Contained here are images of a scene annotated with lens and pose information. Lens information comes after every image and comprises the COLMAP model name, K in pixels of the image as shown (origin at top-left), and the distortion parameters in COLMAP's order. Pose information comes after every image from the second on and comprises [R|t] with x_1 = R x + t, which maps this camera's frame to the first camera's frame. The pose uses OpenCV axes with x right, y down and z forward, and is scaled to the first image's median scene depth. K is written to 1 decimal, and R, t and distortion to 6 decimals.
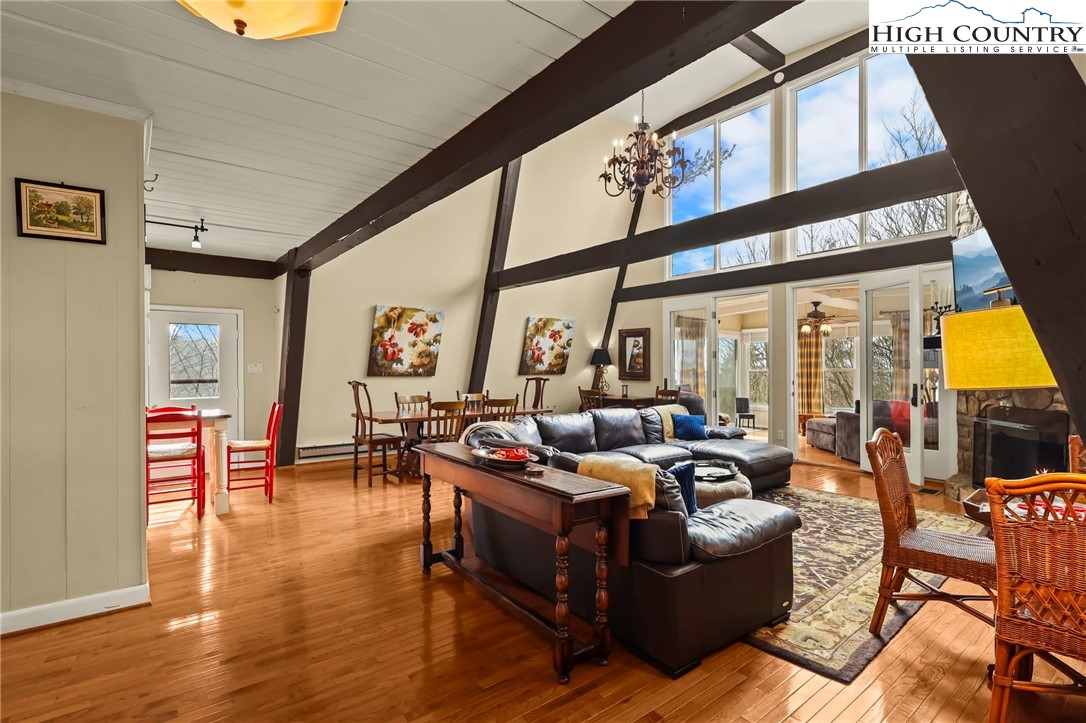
lens RADIAL K [[517.4, 0, 545.9], [0, 517.4, 360.7], [0, 0, 1]] dist [-0.000856, -0.000300]
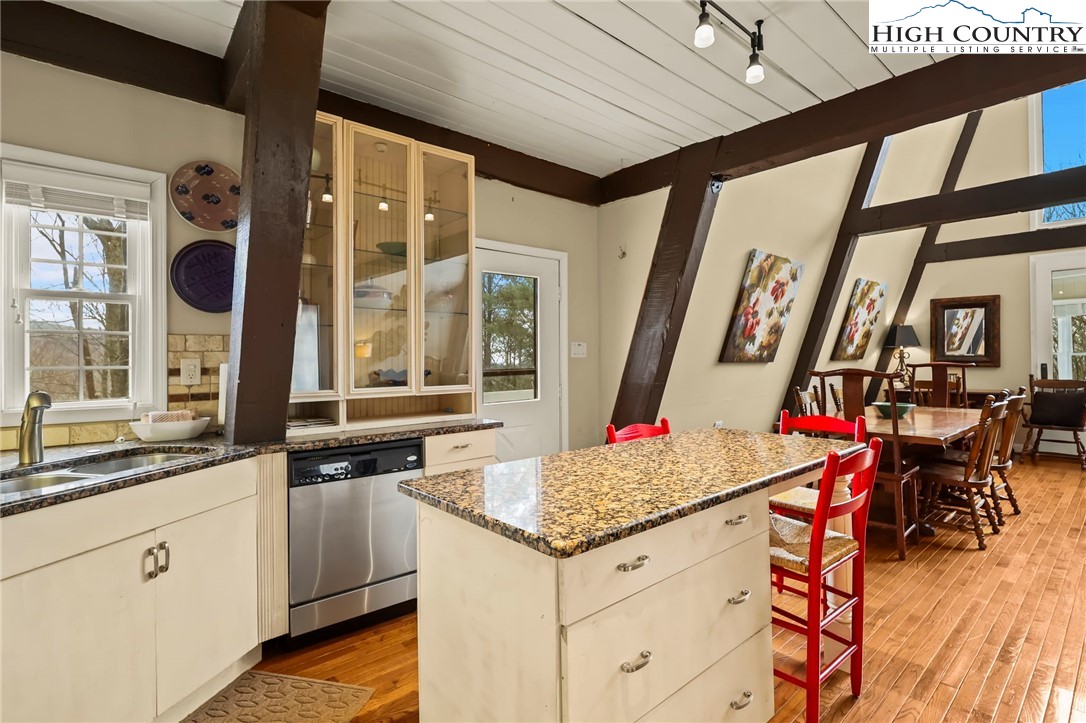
lens RADIAL K [[517.4, 0, 545.9], [0, 517.4, 360.7], [0, 0, 1]] dist [-0.000856, -0.000300]
pose [[0.998724, -0.007085, 0.050006, -0.559737], [0.006136, 0.999799, 0.019101, 0.013688], [-0.050131, -0.018770, 0.998566, 0.346142]]
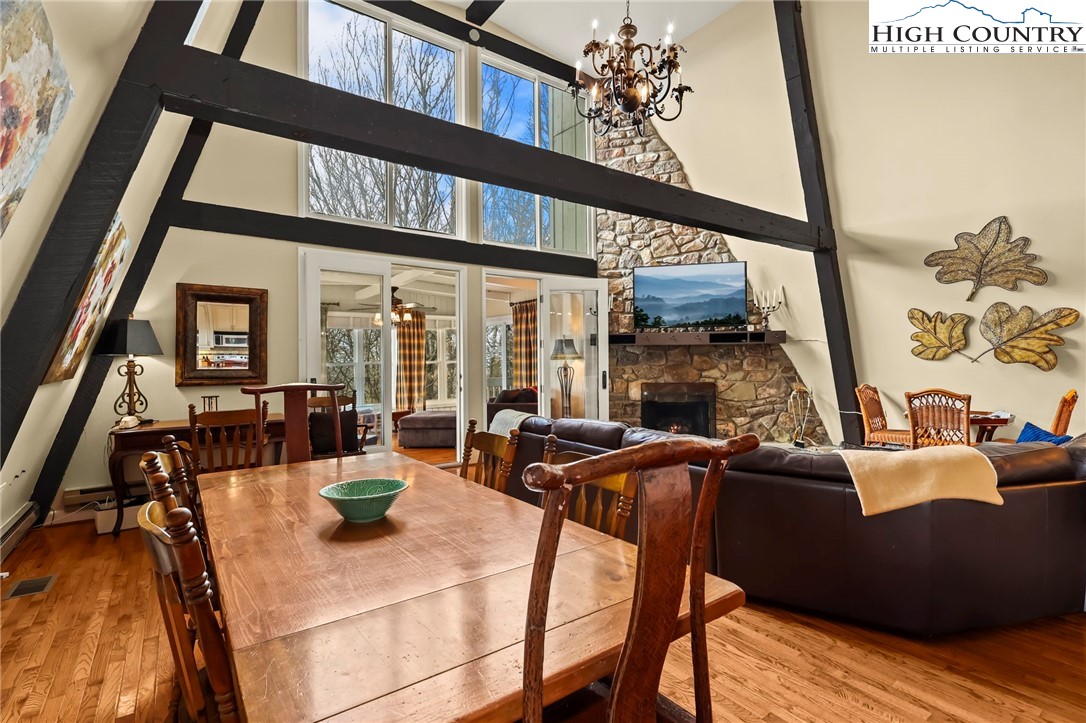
lens RADIAL K [[517.4, 0, 545.9], [0, 517.4, 360.7], [0, 0, 1]] dist [-0.000856, -0.000300]
pose [[0.030791, 0.000563, 0.999526, -0.412134], [-0.000034, 1.000000, -0.000562, 0.016522], [-0.999526, -0.000017, 0.030791, 0.791544]]
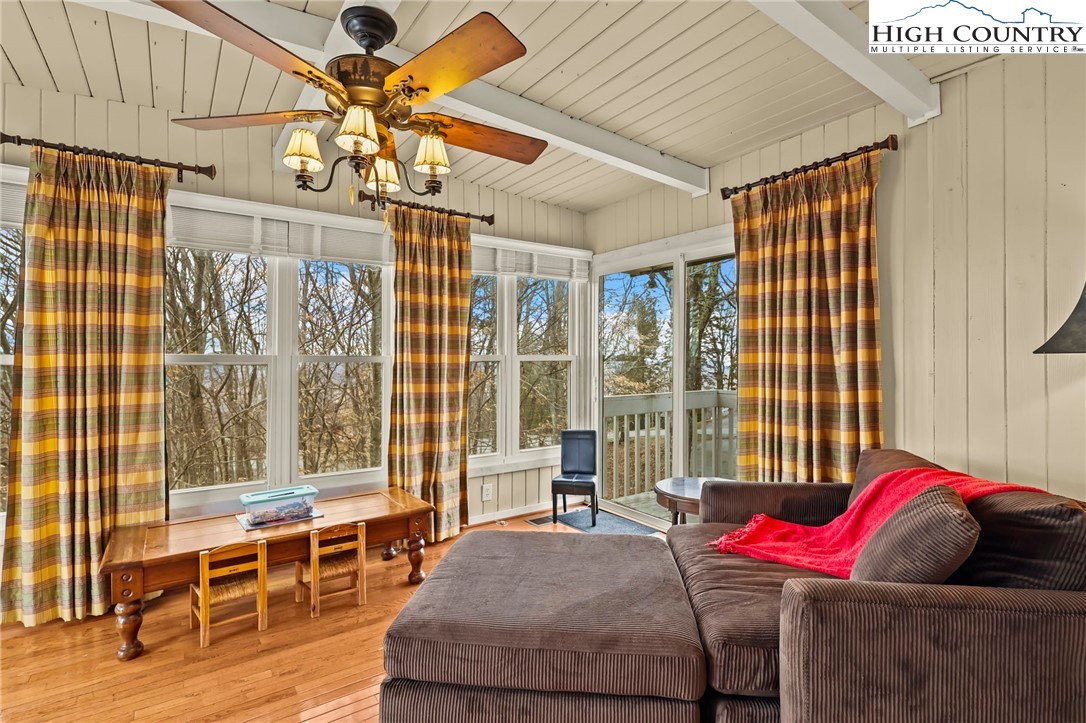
lens RADIAL K [[517.4, 0, 545.9], [0, 517.4, 360.7], [0, 0, 1]] dist [-0.000856, -0.000300]
pose [[0.043314, 0.003143, 0.999057, 0.357811], [-0.014015, 0.999899, -0.002538, 0.022264], [-0.998963, -0.013892, 0.043353, 1.030137]]
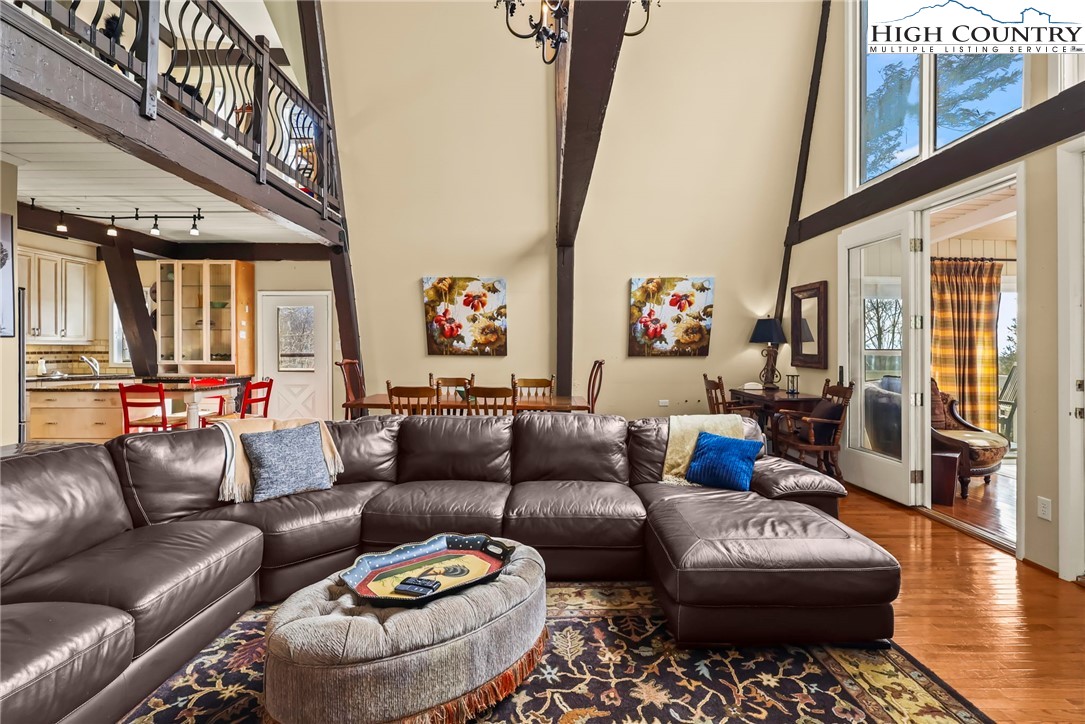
lens RADIAL K [[517.0, 0, 545.4], [0, 517.0, 361.2], [0, 0, 1]] dist [-0.000856, -0.000300]
pose [[0.777396, 0.023130, -0.628586, 0.380014], [0.003323, 0.999159, 0.040875, 0.004147], [0.629003, -0.033865, 0.776665, 0.385289]]
